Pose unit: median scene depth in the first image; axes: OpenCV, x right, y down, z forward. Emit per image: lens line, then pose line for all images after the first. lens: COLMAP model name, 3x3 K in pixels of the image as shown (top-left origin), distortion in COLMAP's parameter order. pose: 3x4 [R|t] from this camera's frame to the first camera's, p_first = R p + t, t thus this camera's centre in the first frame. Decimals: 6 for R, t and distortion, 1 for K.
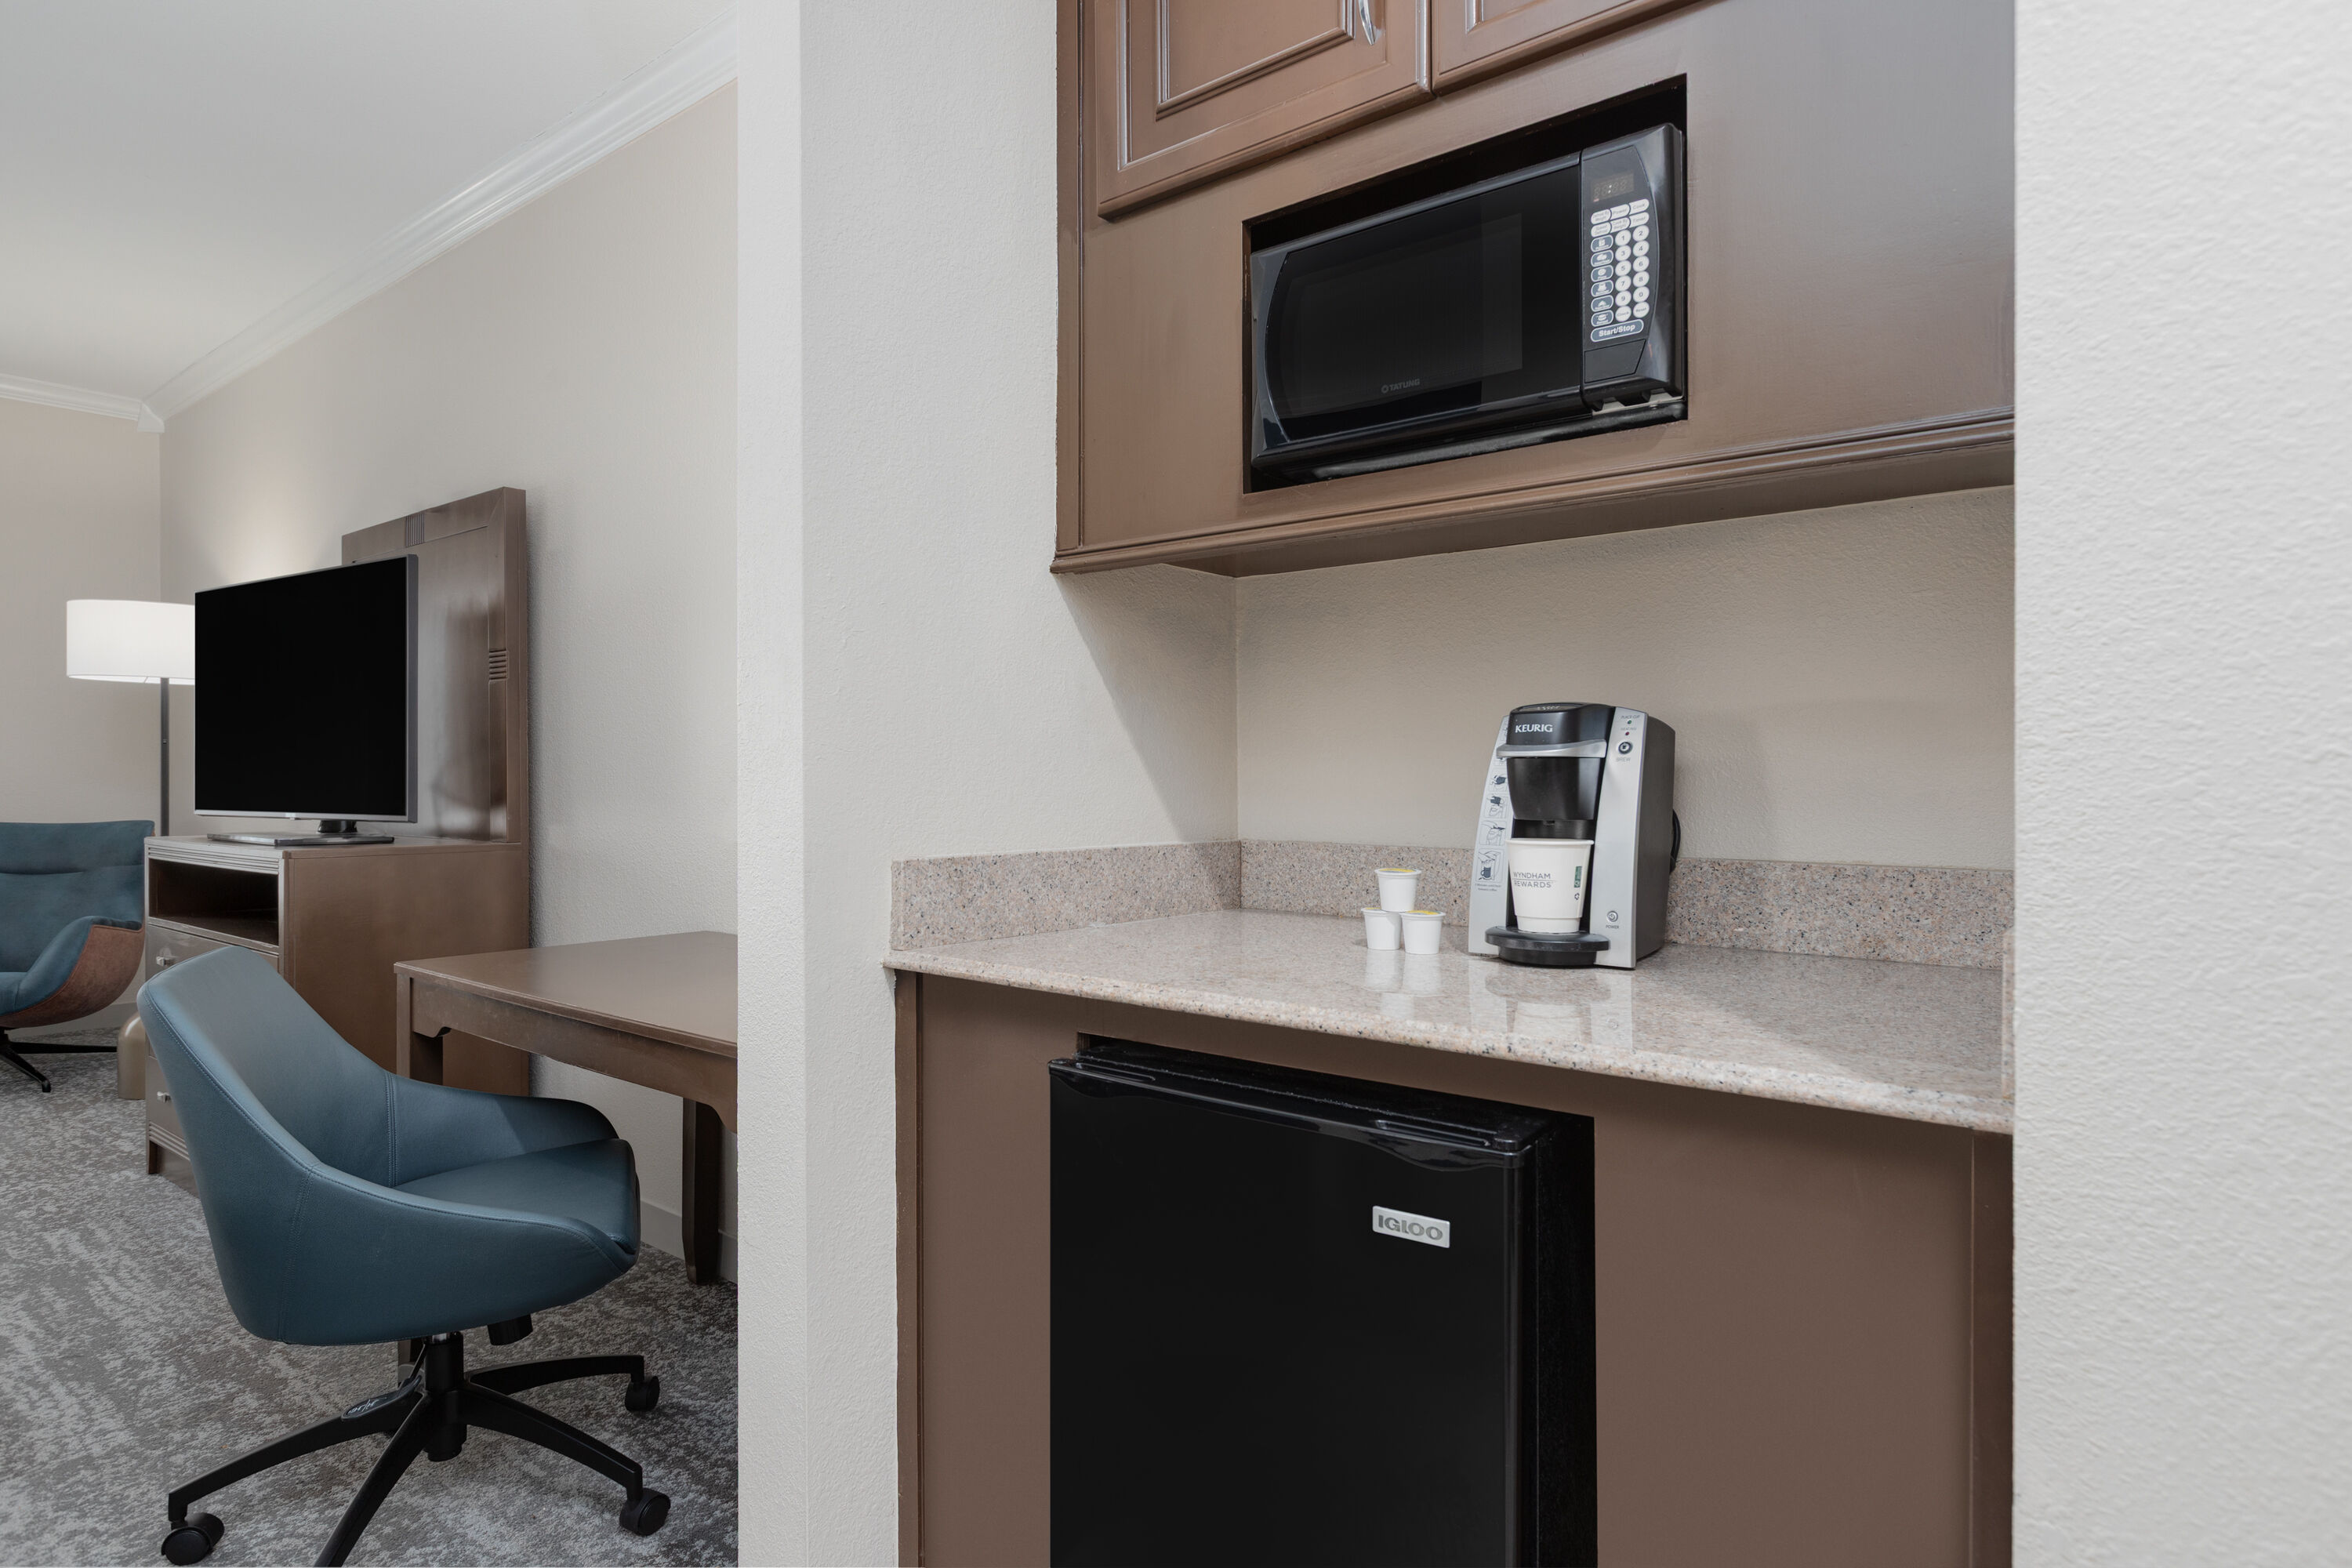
lens RADIAL K [[1205.0, 0, 1177.3], [0, 1205.0, 786.3], [0, 0, 1]] dist [0.012818, 0.000428]
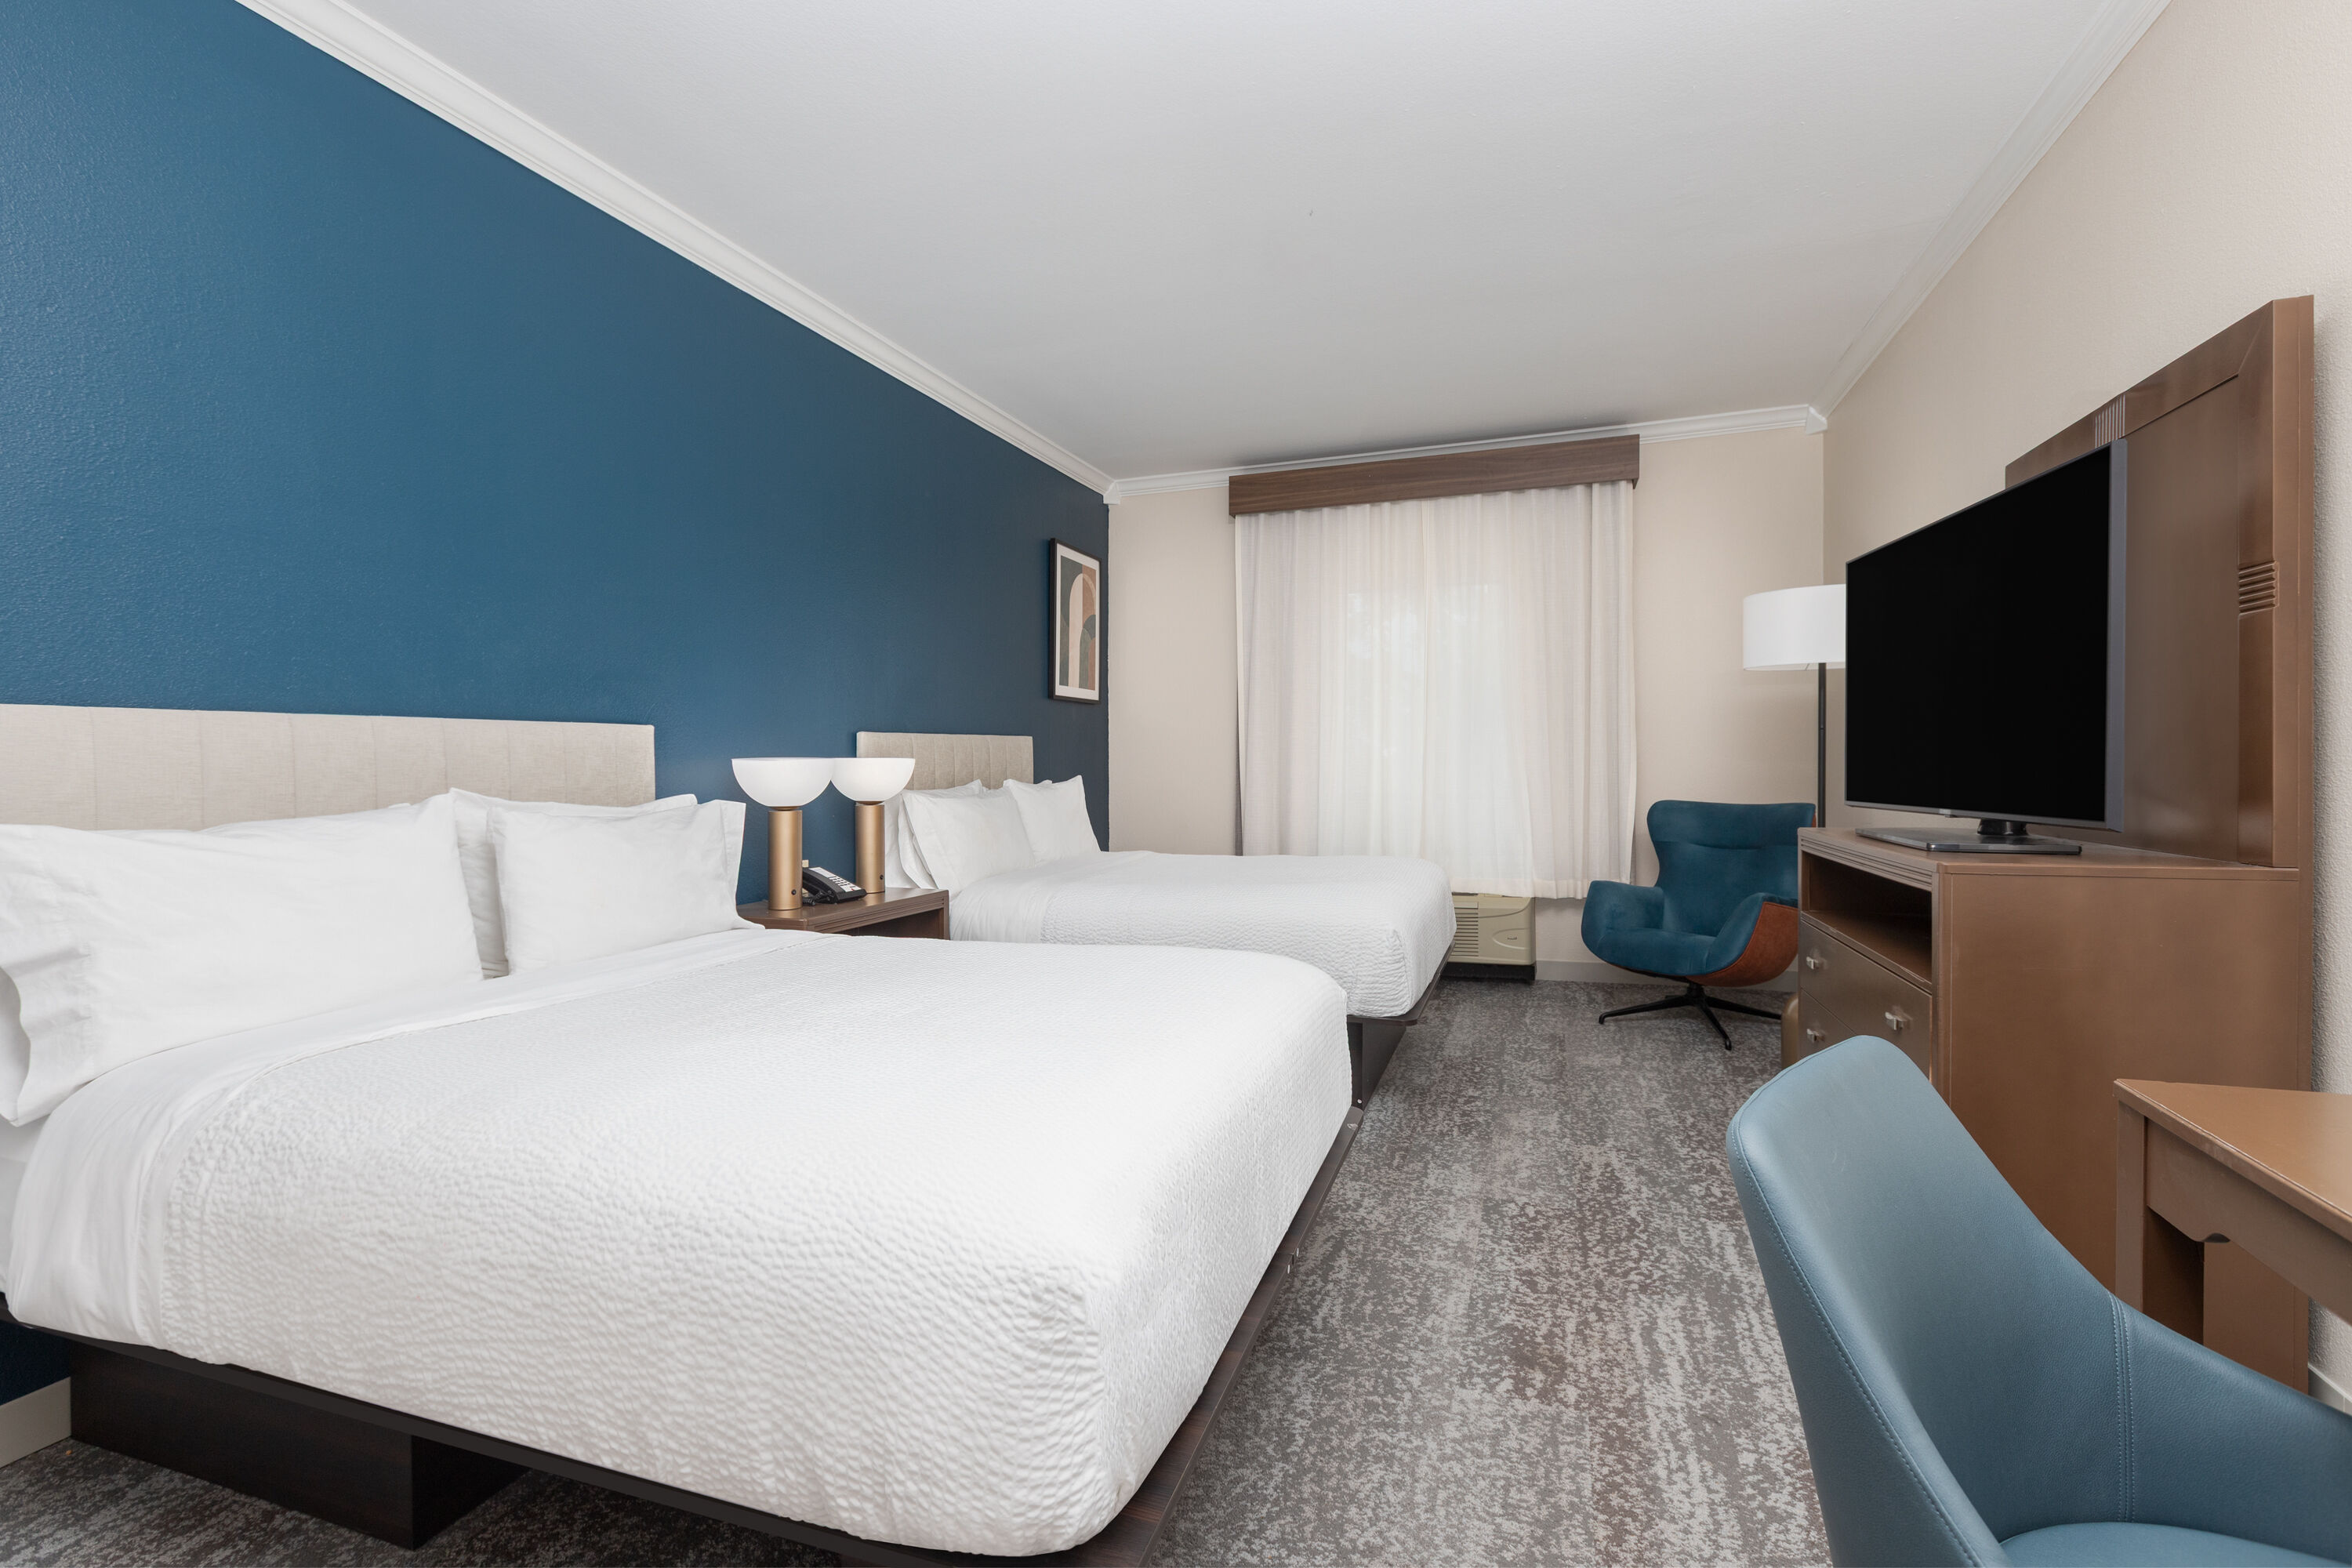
lens RADIAL K [[1127.0, 0, 1181.8], [0, 1127.0, 778.9], [0, 0, 1]] dist [-0.019033, -0.000468]
pose [[0.340959, 0.013419, -0.939982, -0.225964], [0.000644, 0.999895, 0.014507, -0.012135], [0.940078, -0.005552, 0.340915, 0.295036]]
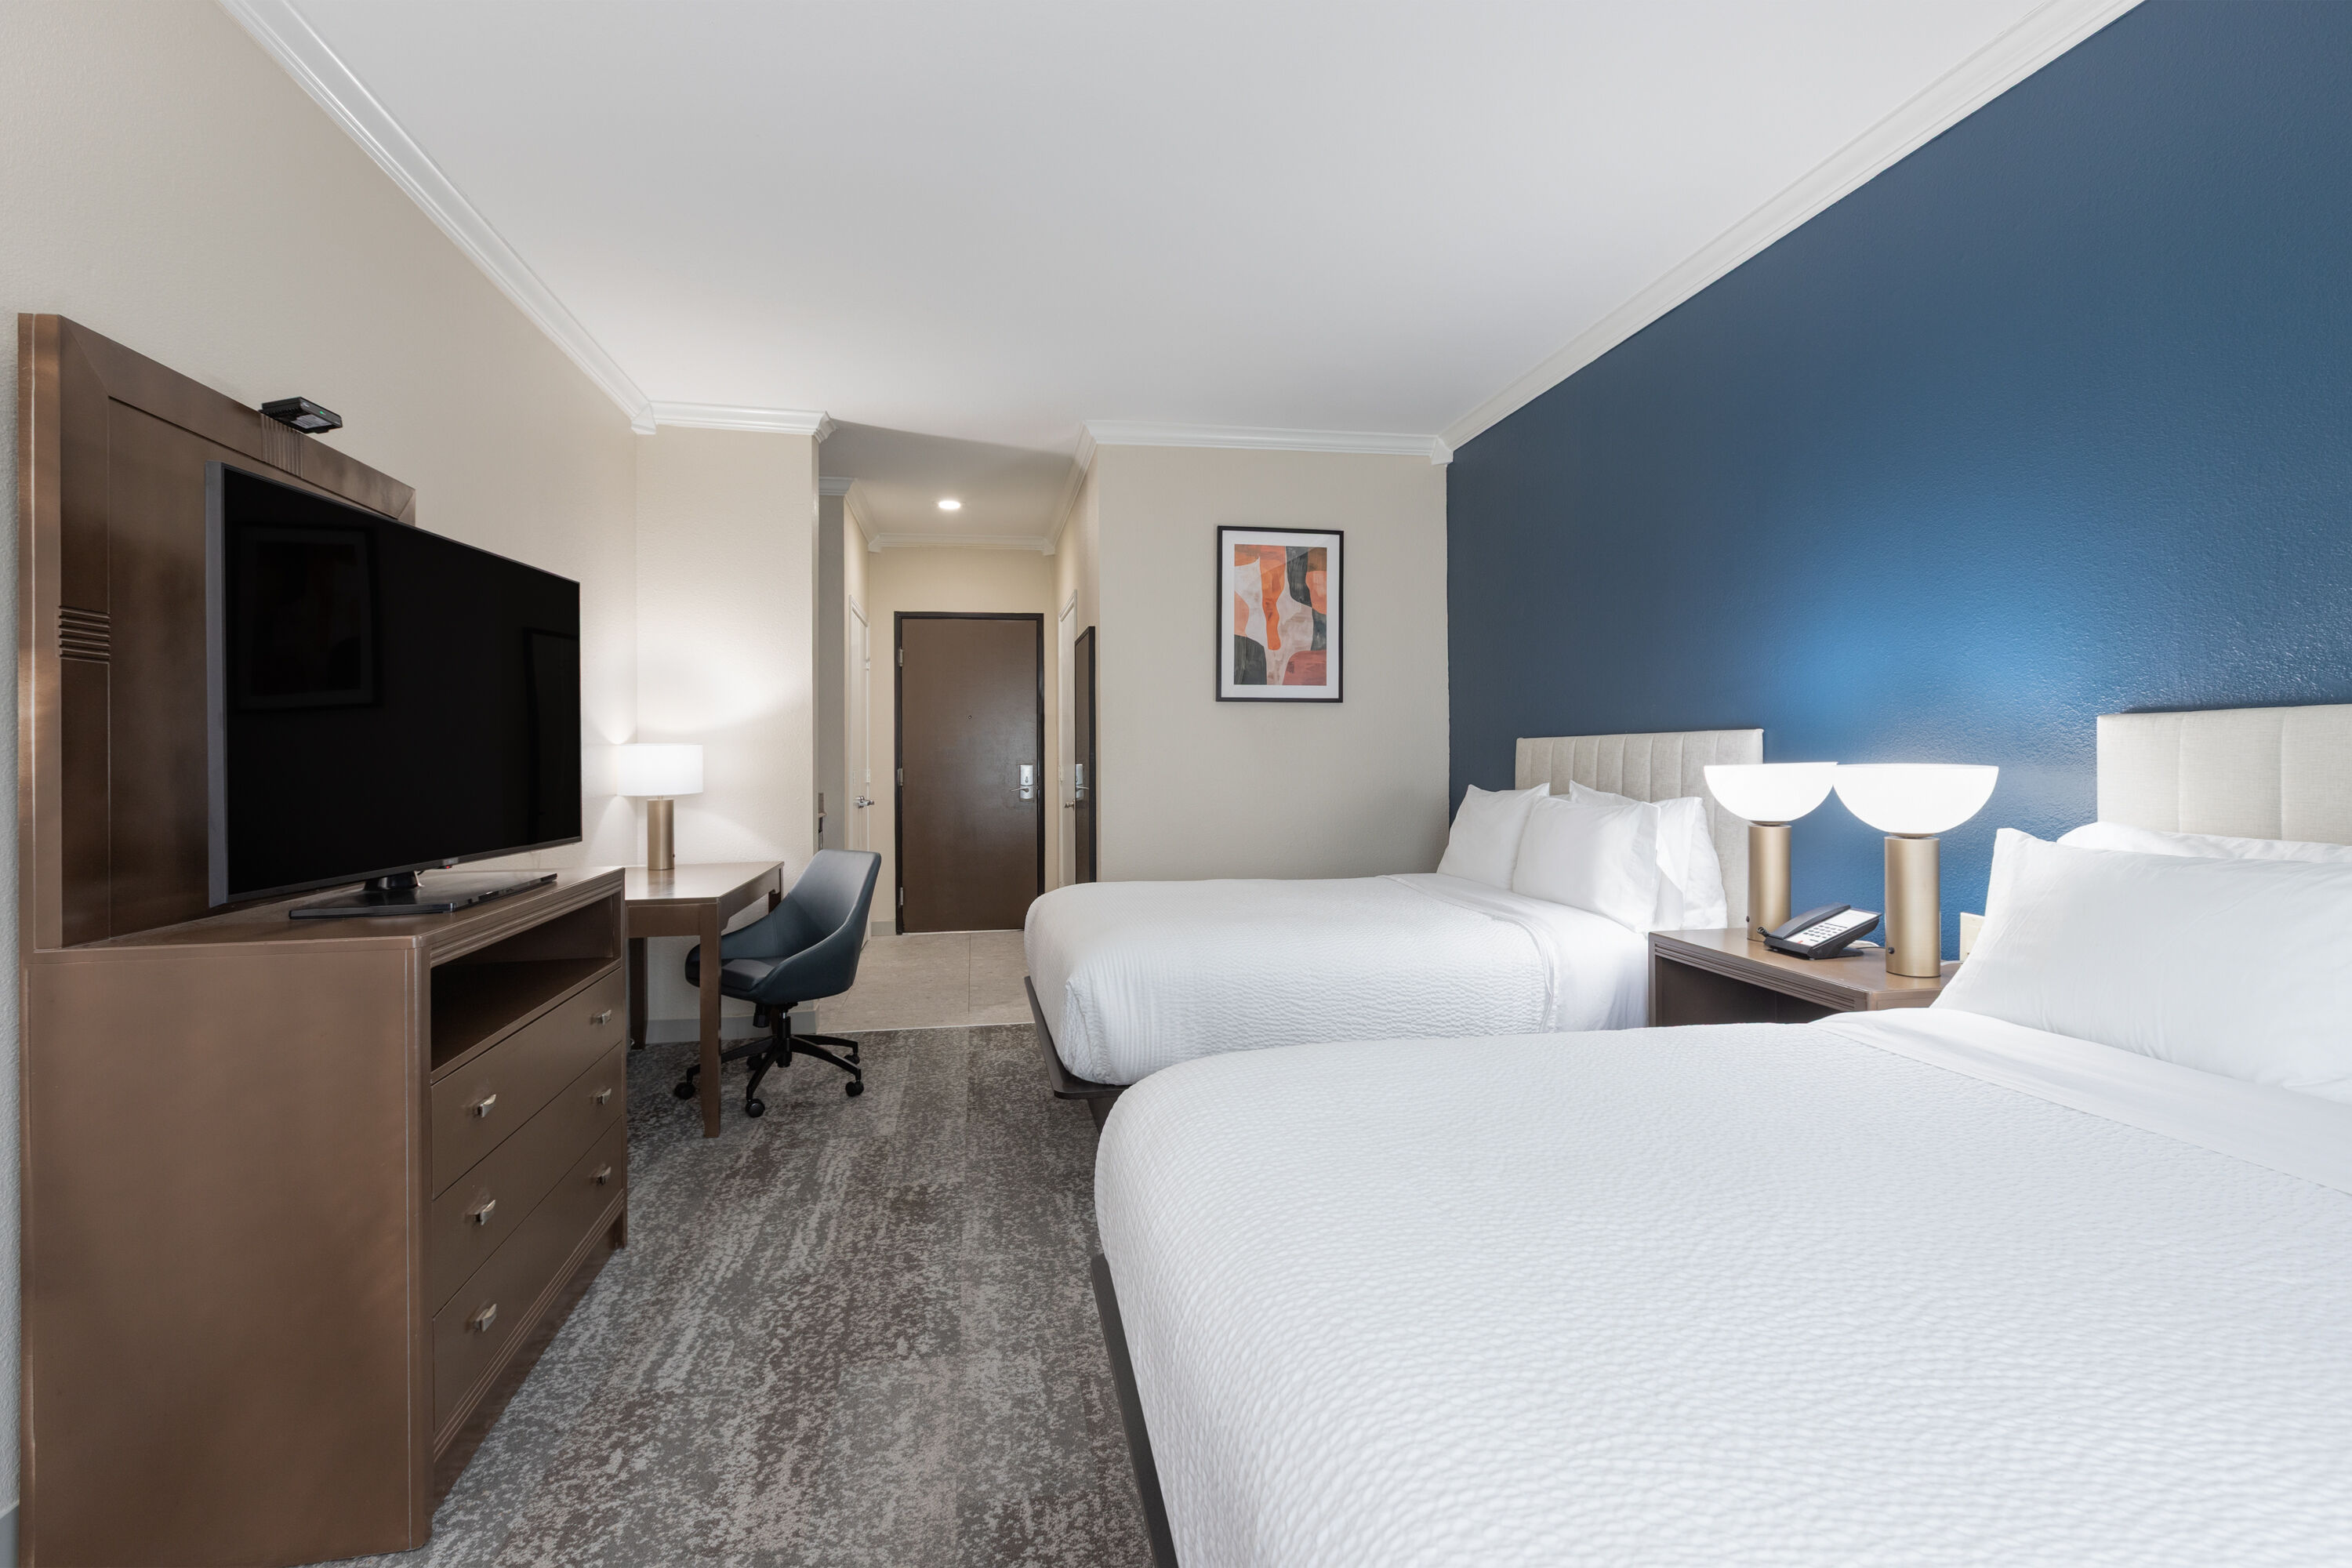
lens RADIAL K [[1127.0, 0, 1183.1], [0, 1127.0, 770.7], [0, 0, 1]] dist [-0.019033, -0.000468]
pose [[-0.747778, 0.001946, 0.663946, -1.725084], [0.017810, 0.999695, 0.017128, -0.037939], [-0.663710, 0.024633, -0.747584, 1.371653]]
